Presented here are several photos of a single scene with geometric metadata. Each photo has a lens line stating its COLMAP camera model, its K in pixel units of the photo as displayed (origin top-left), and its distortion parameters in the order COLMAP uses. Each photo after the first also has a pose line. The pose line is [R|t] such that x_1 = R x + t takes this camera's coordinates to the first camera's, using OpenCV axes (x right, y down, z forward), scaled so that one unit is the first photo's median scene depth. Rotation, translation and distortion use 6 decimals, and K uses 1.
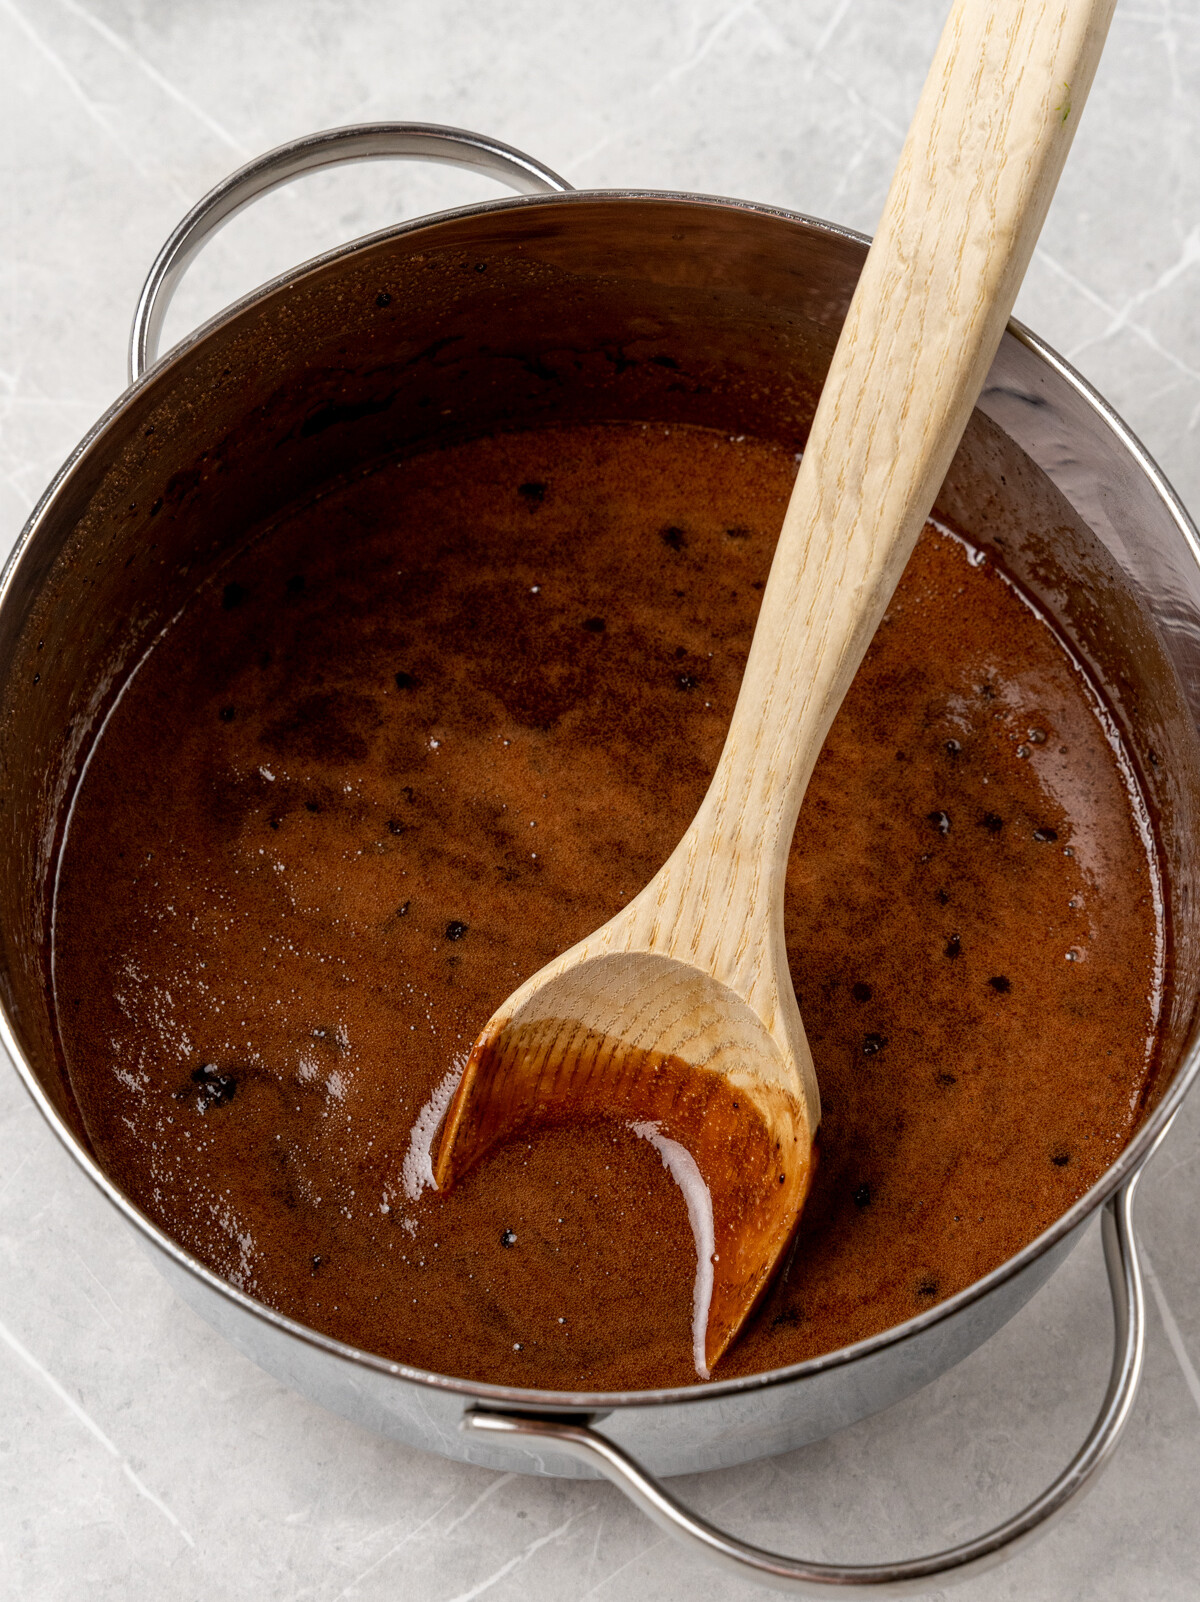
lens RADIAL K [[3176.6, 0, 602.5], [0, 3176.6, 864.2], [0, 0, 1]] dist [0.092369, 0.000000]
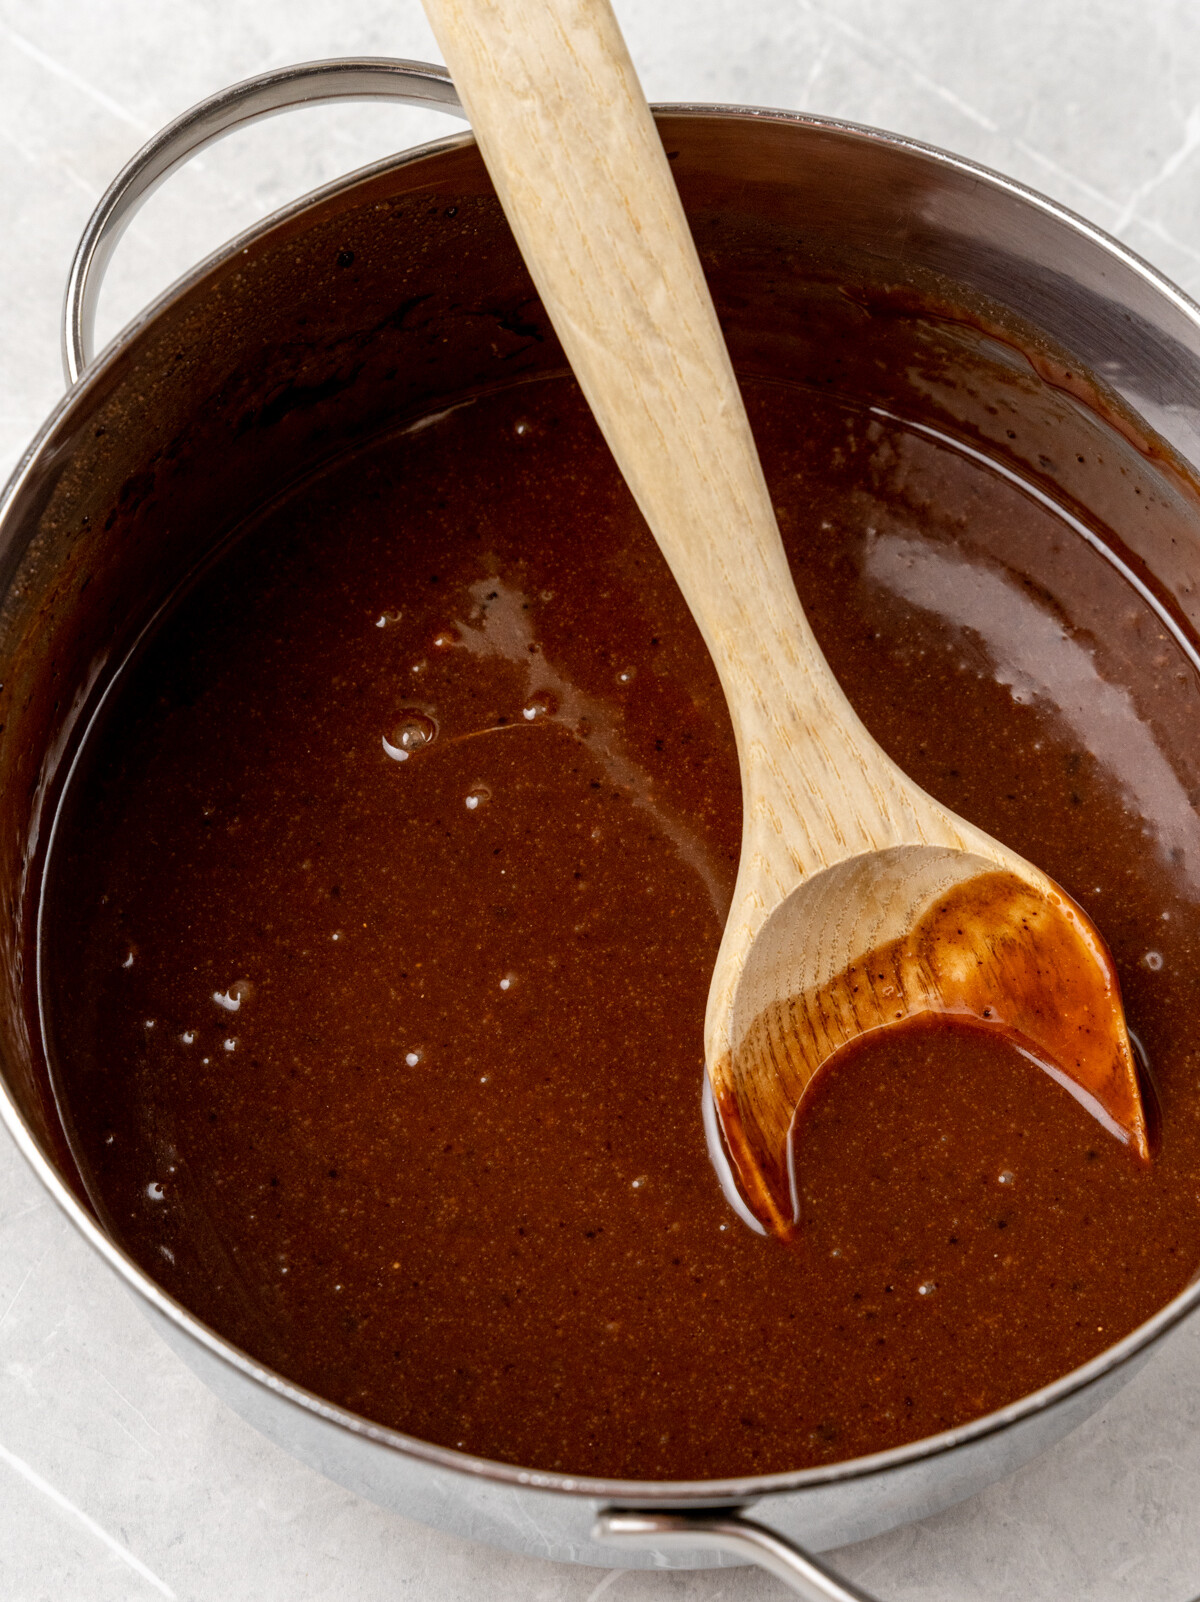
lens RADIAL K [[3176.6, 0, 599.9], [0, 3176.6, 845.3], [0, 0, 1]] dist [0.092369, 0.000000]
pose [[0.993168, -0.105411, 0.050048, -0.058047], [0.105815, 0.994371, -0.005480, -0.003586], [-0.049188, 0.010738, 0.998732, 0.114467]]
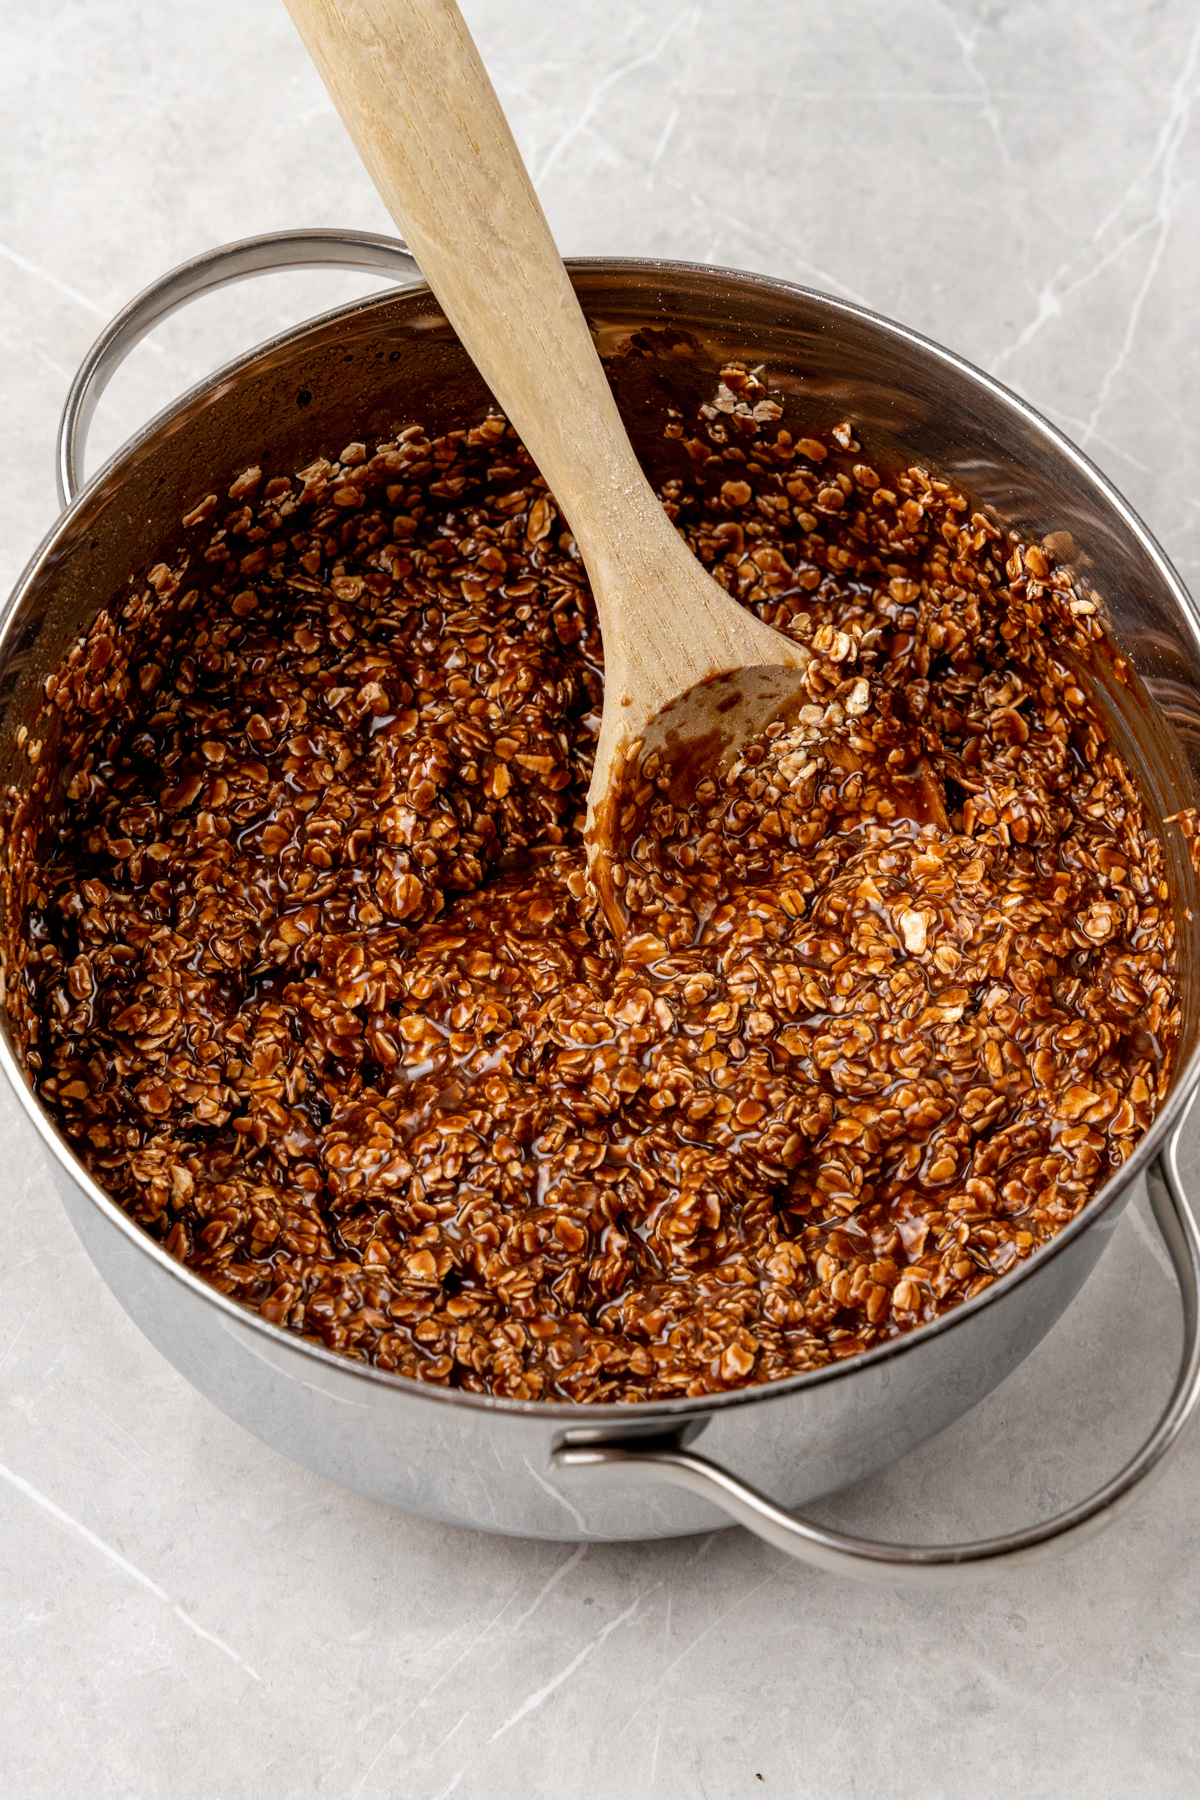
lens RADIAL K [[3349.7, 0, 595.6], [0, 3349.7, 900.4], [0, 0, 1]] dist [0.140751, 0.000000]
pose [[0.988556, -0.122502, 0.088033, -0.087848], [0.130568, 0.987107, -0.092585, 0.087962], [-0.075556, 0.103020, 0.991806, -0.046709]]
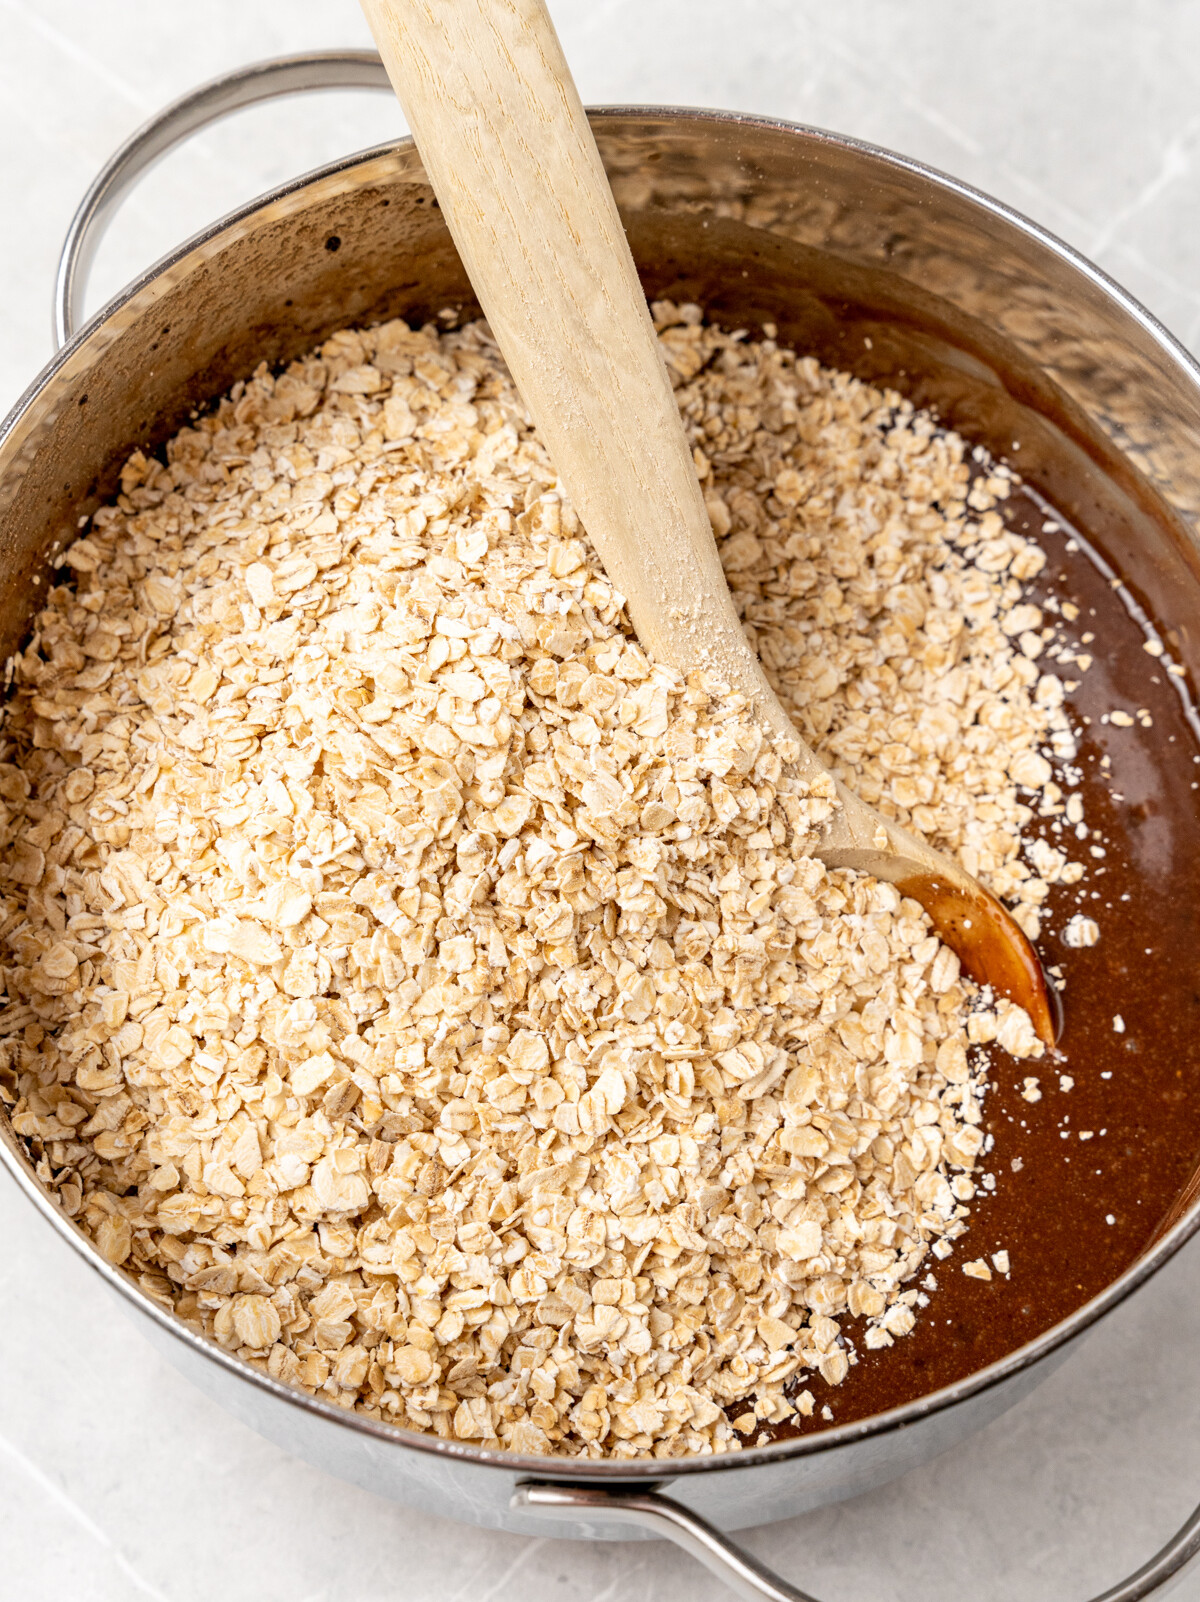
lens RADIAL K [[2985.3, 0, 596.2], [0, 2985.3, 808.3], [0, 0, 1]] dist [0.073055, 0.000000]
pose [[0.997129, -0.060690, 0.045281, -0.041078], [0.061402, 0.998008, -0.014510, -0.000740], [-0.044310, 0.017249, 0.998869, 0.148000]]
